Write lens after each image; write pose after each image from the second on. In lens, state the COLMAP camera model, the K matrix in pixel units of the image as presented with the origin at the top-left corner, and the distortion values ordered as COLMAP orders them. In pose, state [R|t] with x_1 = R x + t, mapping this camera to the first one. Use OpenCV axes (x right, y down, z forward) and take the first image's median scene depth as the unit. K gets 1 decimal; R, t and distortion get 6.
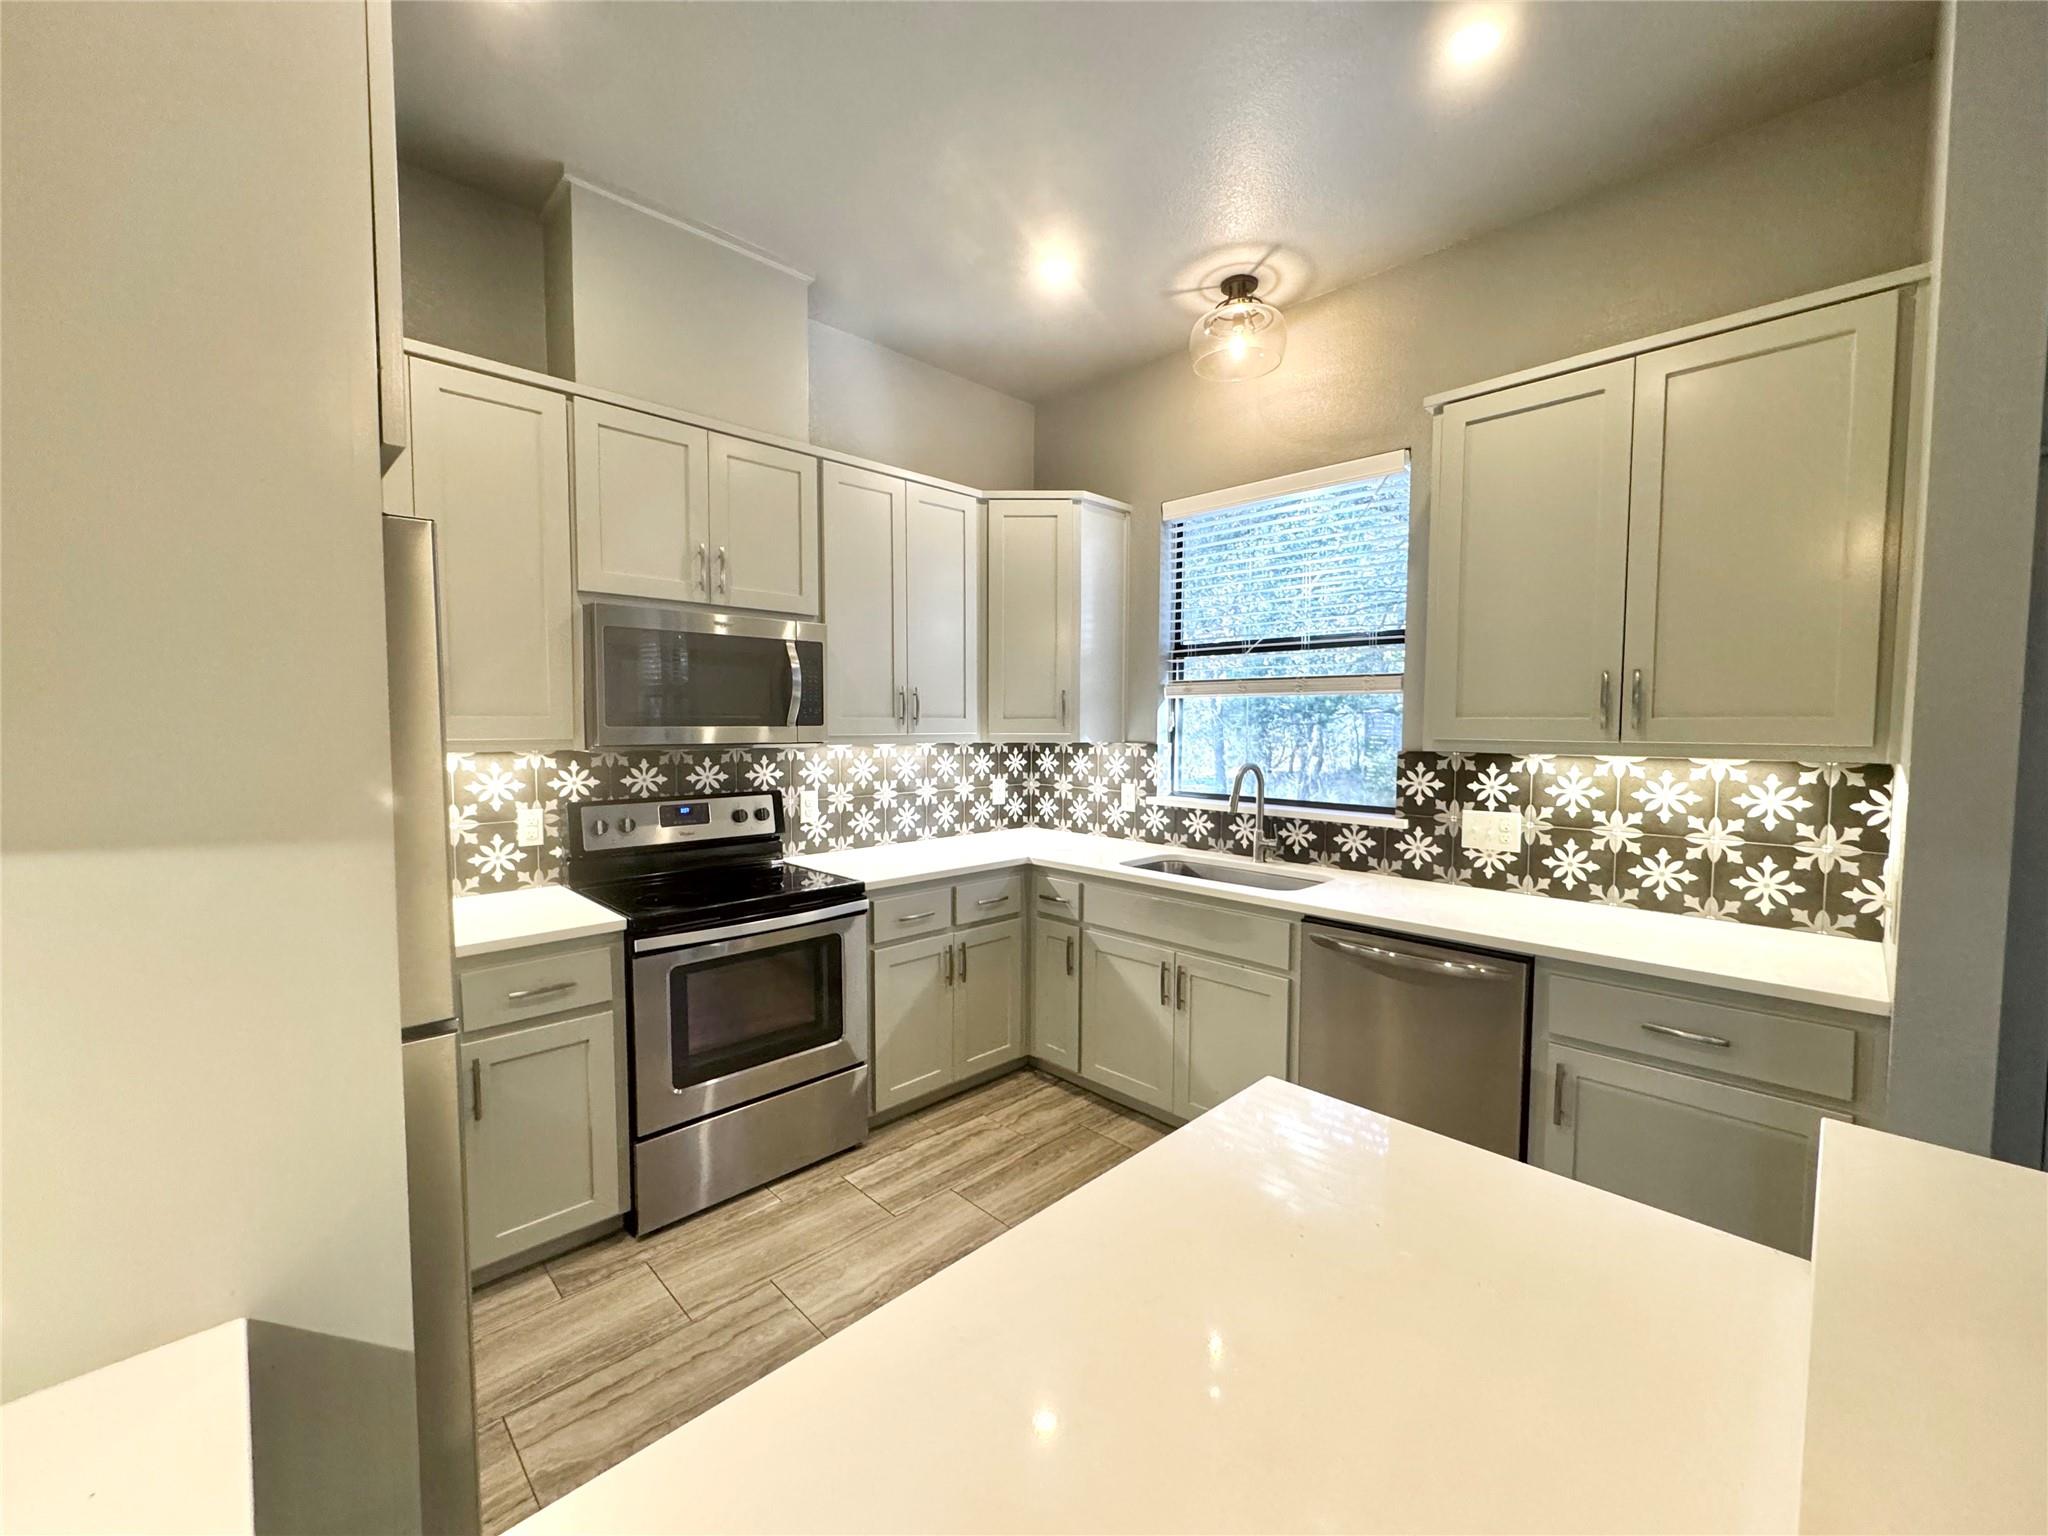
lens RADIAL K [[823.2, 0, 1023.5], [0, 823.2, 765.2], [0, 0, 1]] dist [-0.002903, 0.000439]
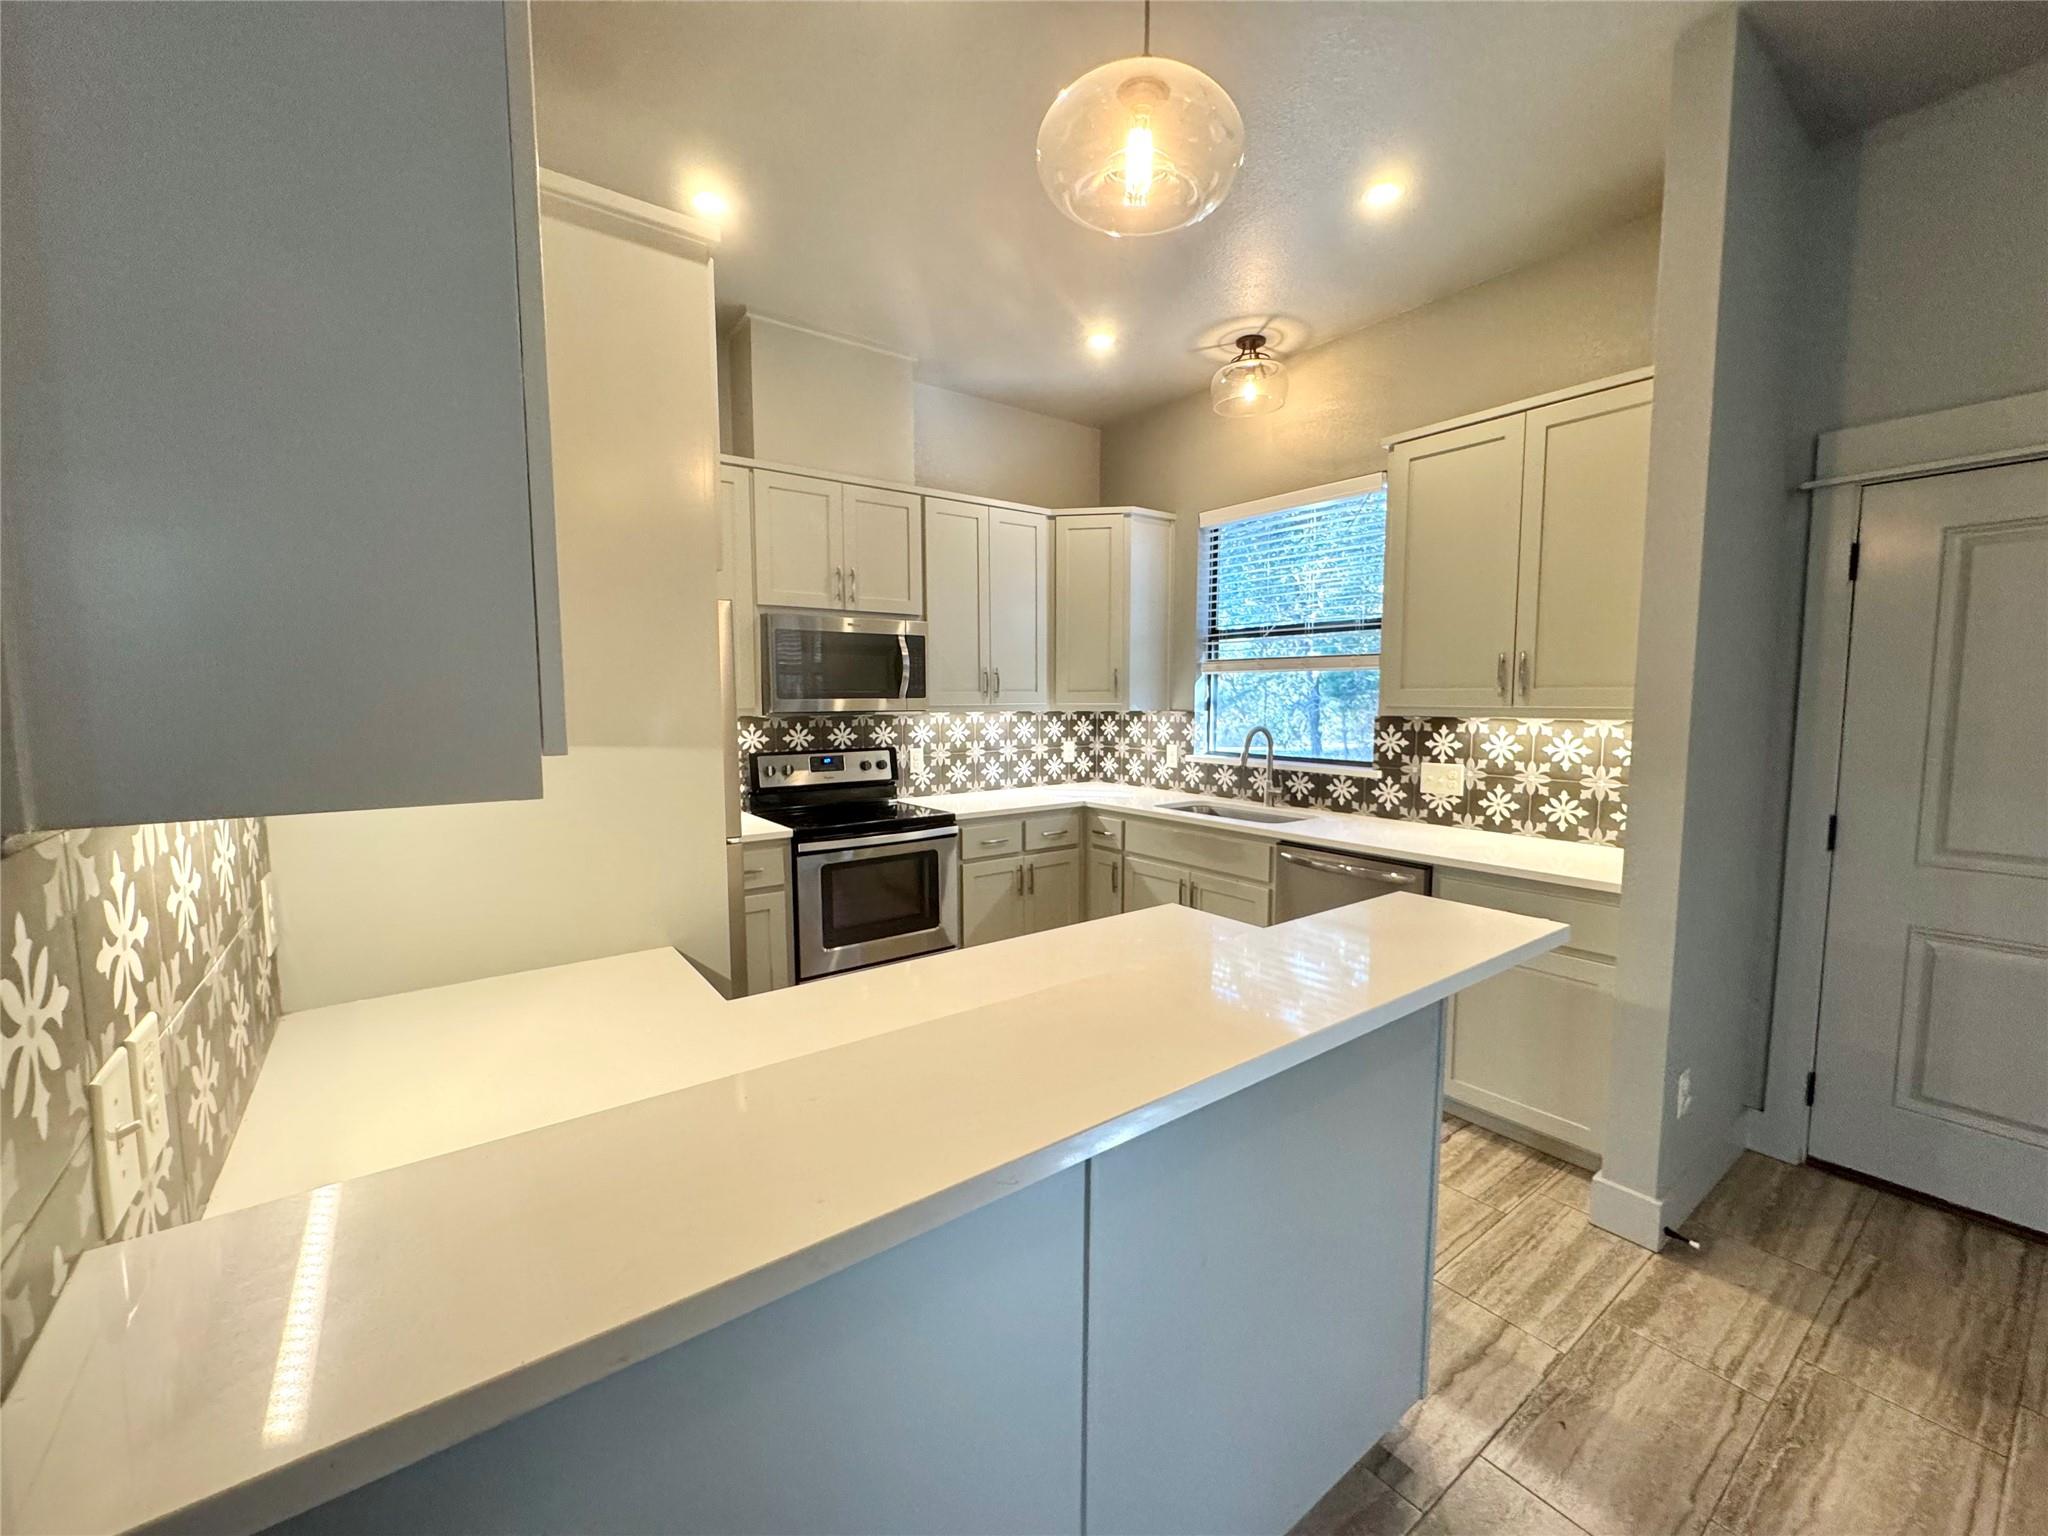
lens RADIAL K [[823.2, 0, 1023.7], [0, 823.2, 762.5], [0, 0, 1]] dist [-0.002903, 0.000439]
pose [[0.990707, 0.005658, -0.135893, 0.092710], [-0.001711, 0.999574, 0.029139, 0.016671], [0.136000, -0.028636, 0.990295, -0.293189]]
